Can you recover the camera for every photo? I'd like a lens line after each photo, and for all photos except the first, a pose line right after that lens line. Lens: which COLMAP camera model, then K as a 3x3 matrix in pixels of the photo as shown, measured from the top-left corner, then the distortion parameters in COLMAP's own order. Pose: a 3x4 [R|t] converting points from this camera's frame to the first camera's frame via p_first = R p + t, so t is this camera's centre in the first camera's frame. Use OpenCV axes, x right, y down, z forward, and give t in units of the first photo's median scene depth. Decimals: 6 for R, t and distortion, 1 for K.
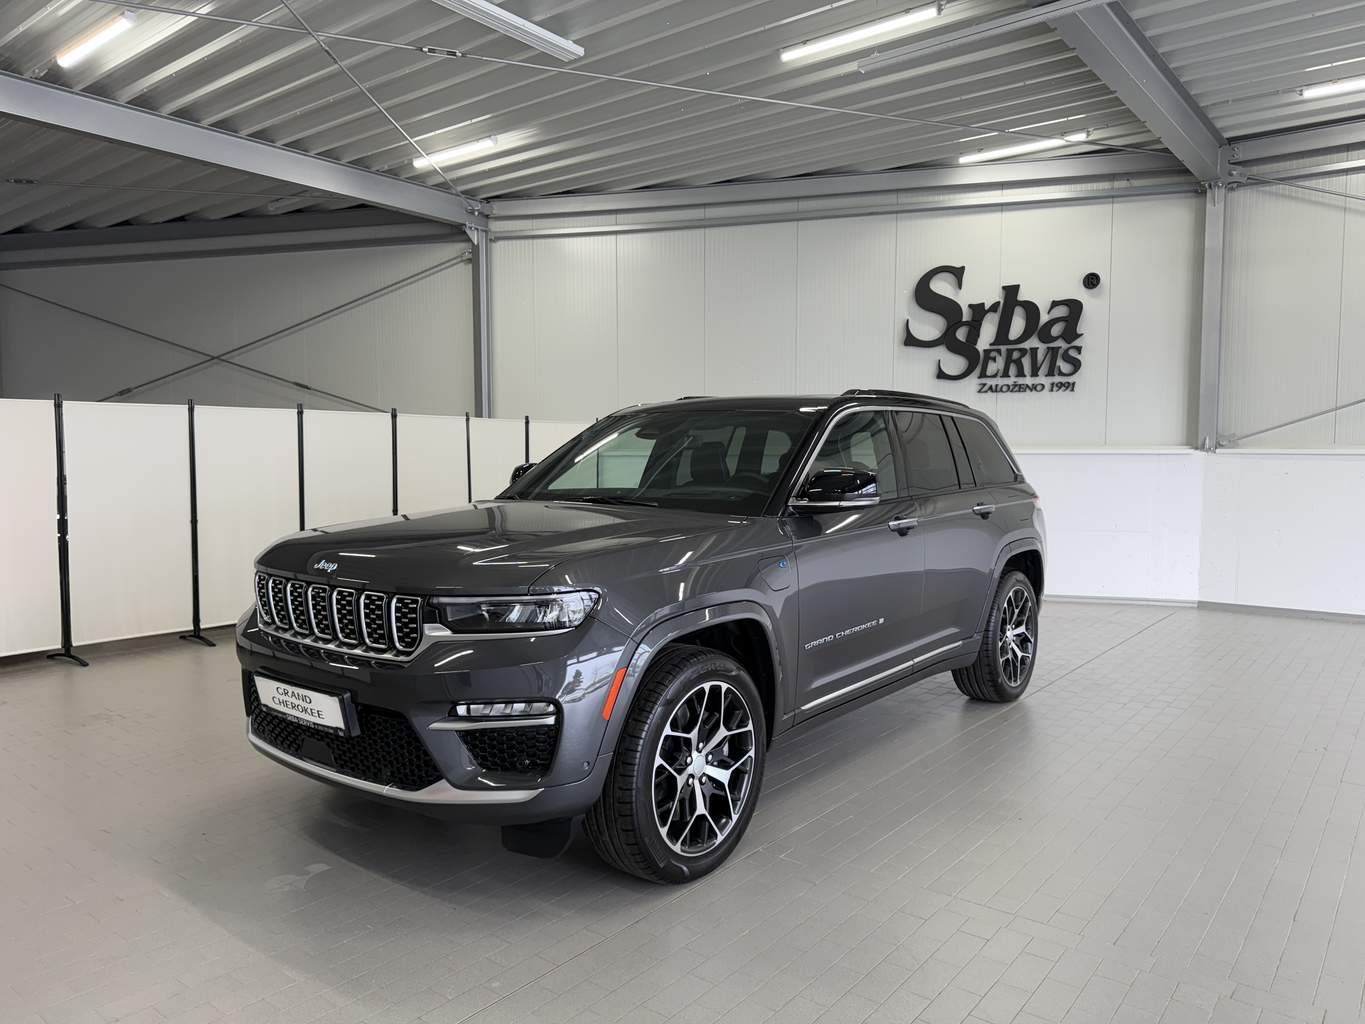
lens RADIAL K [[962.3, 0, 678.6], [0, 962.3, 509.0], [0, 0, 1]] dist [0.080279, -0.148658]
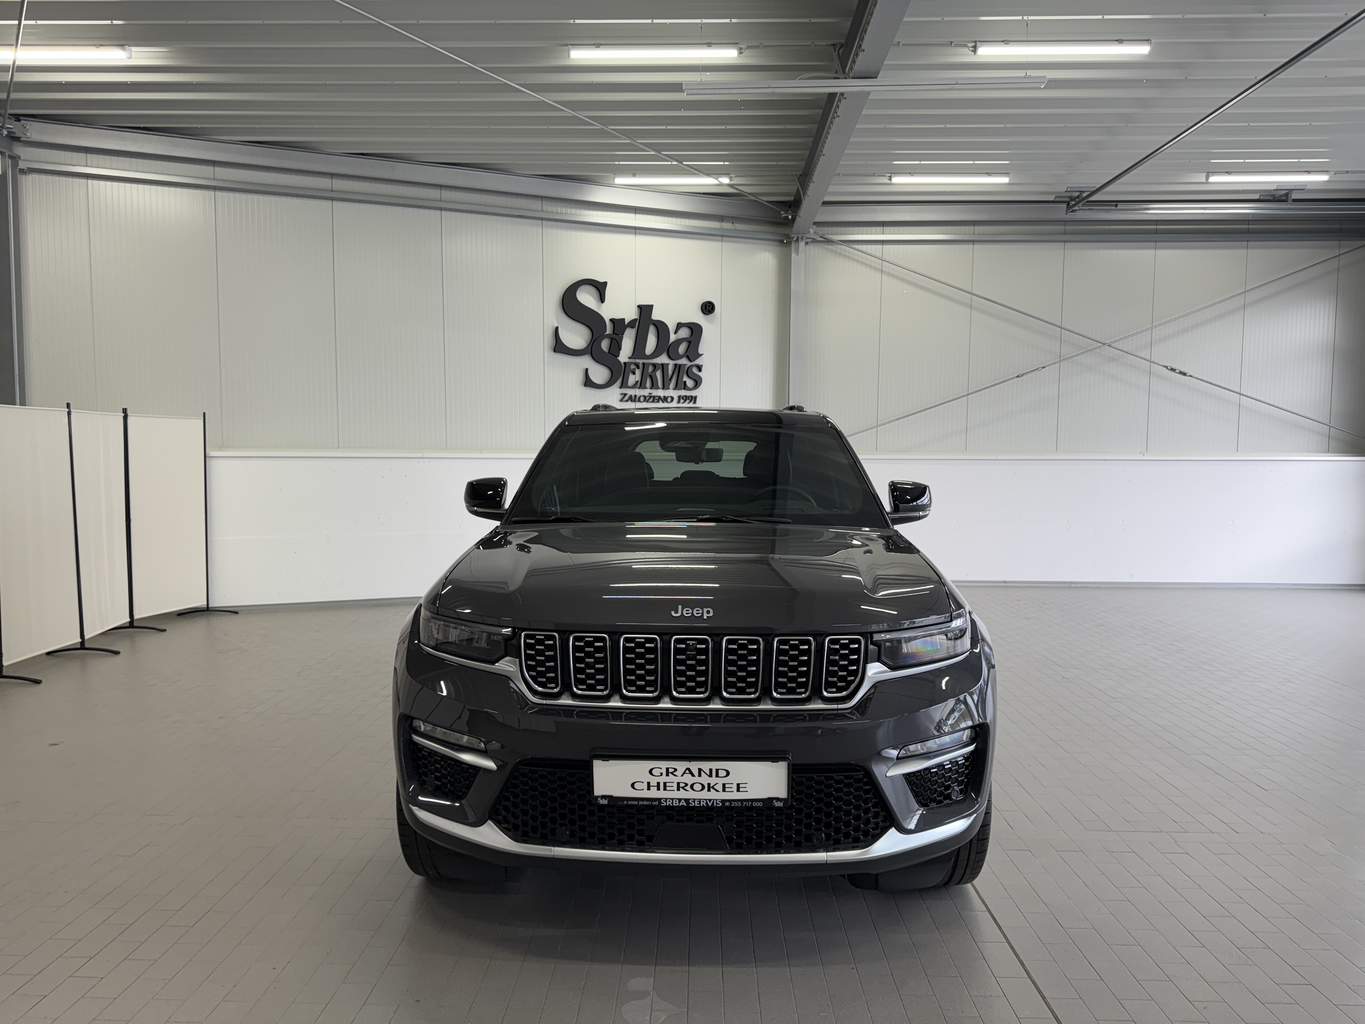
lens RADIAL K [[951.0, 0, 686.7], [0, 951.0, 518.3], [0, 0, 1]] dist [0.097430, -0.146903]
pose [[0.797481, -0.037644, 0.602169, -0.277678], [0.029365, 0.999291, 0.023579, -0.013543], [-0.602629, -0.001121, 0.798020, 0.112237]]
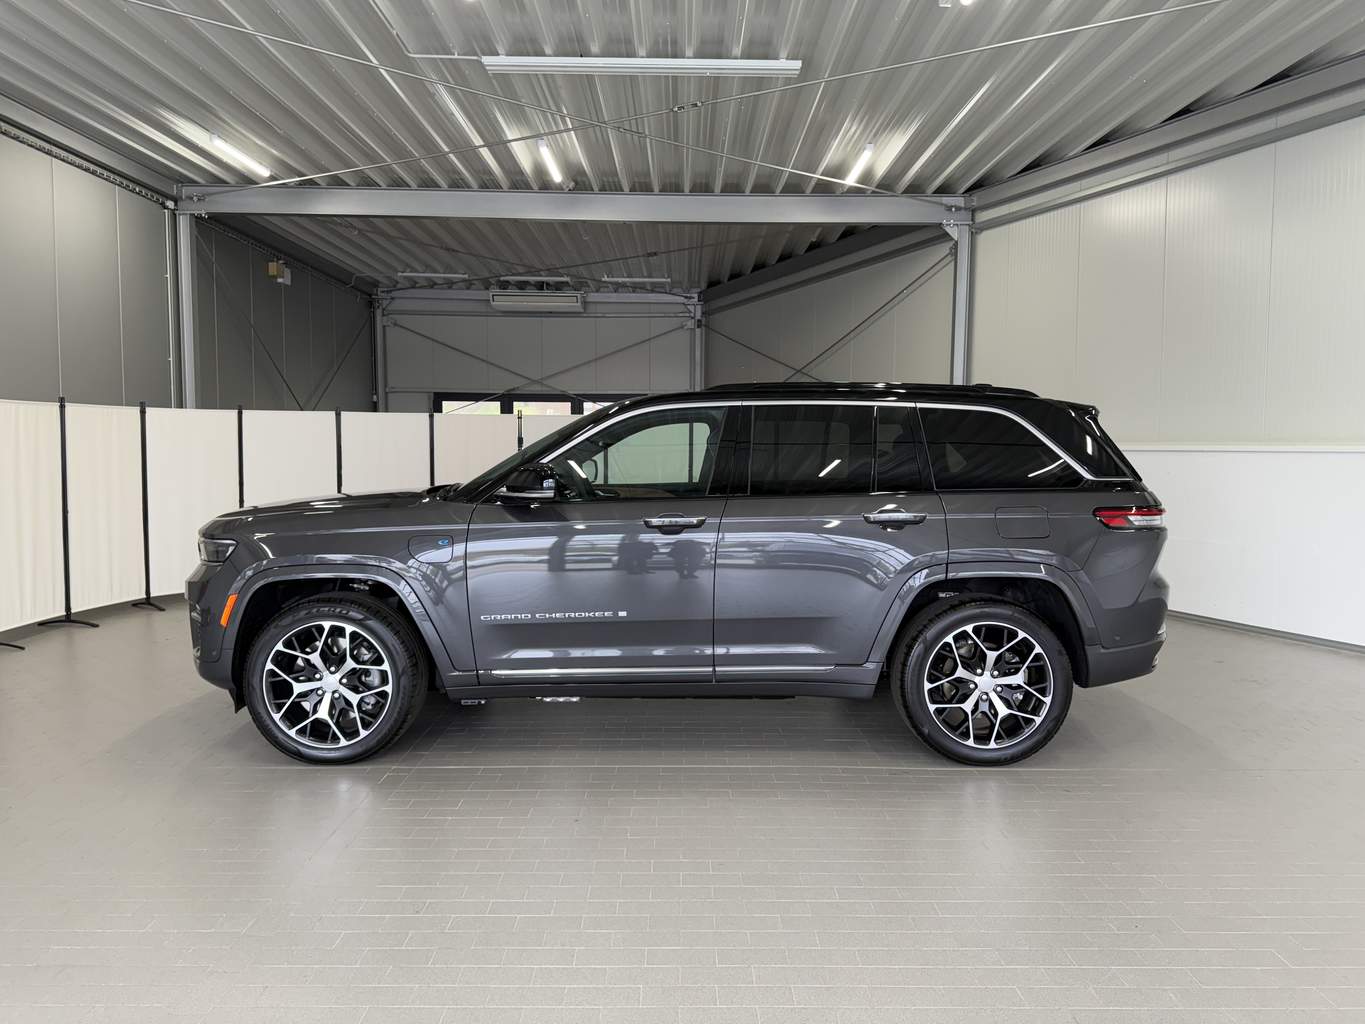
lens RADIAL K [[970.9, 0, 682.5], [0, 970.9, 512.0], [0, 0, 1]] dist [0.046816, -0.078311]
pose [[0.622137, 0.051725, -0.781198, 0.466303], [-0.046434, 0.998496, 0.029134, -0.011189], [0.781530, 0.018149, 0.623604, 0.182662]]
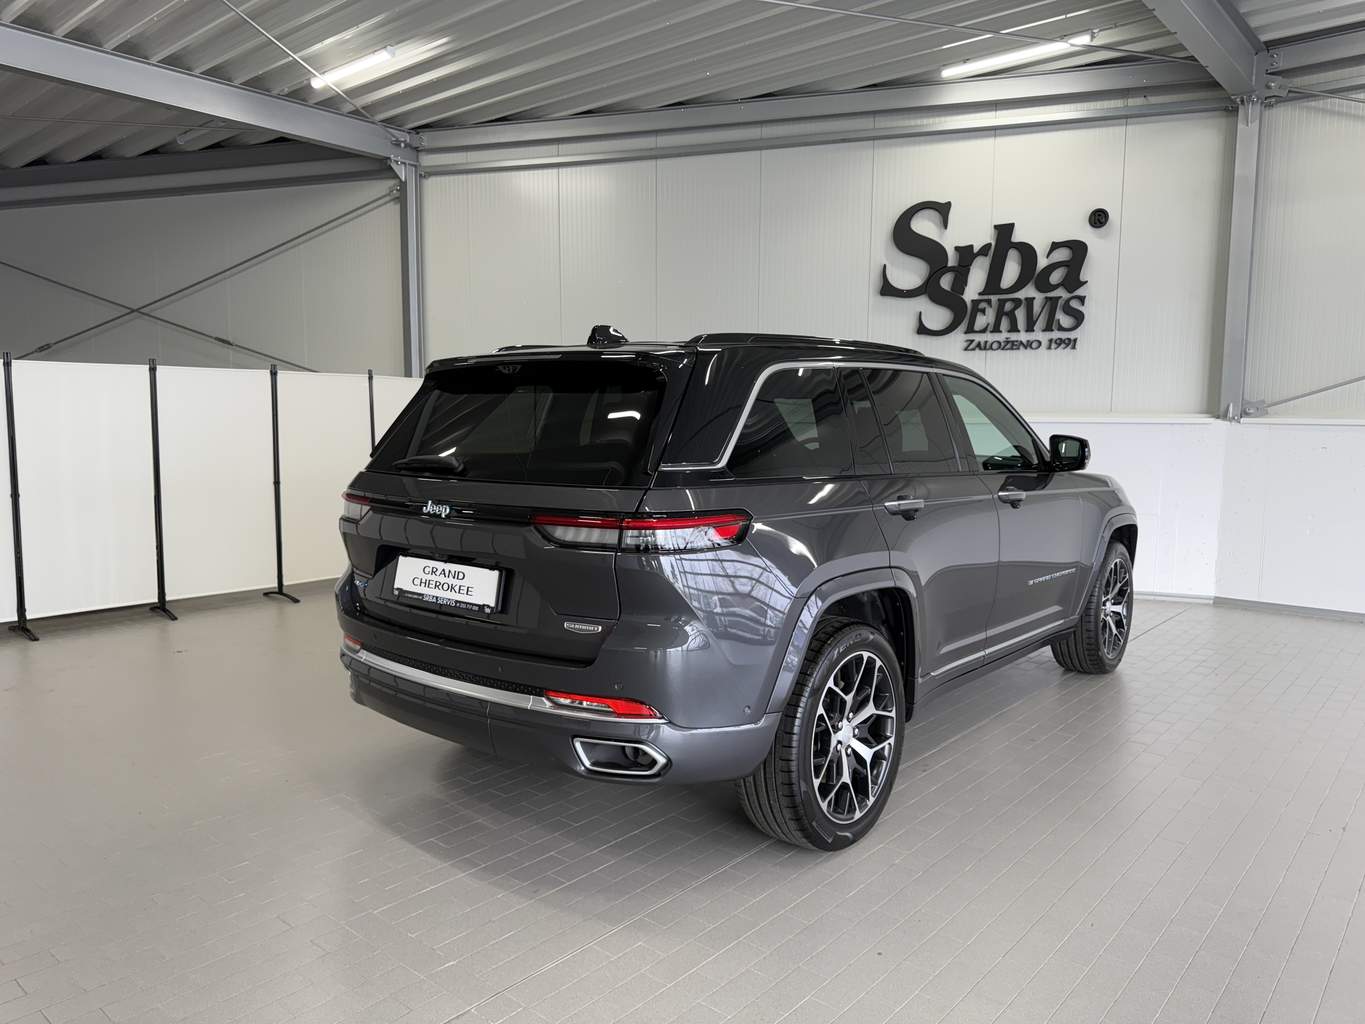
lens RADIAL K [[970.9, 0, 682.5], [0, 970.9, 512.0], [0, 0, 1]] dist [0.046816, -0.078311]
pose [[0.999296, 0.009714, -0.036242, 0.093164], [-0.008315, 0.999222, 0.038542, -0.008196], [0.036588, -0.038213, 0.998600, 0.122695]]
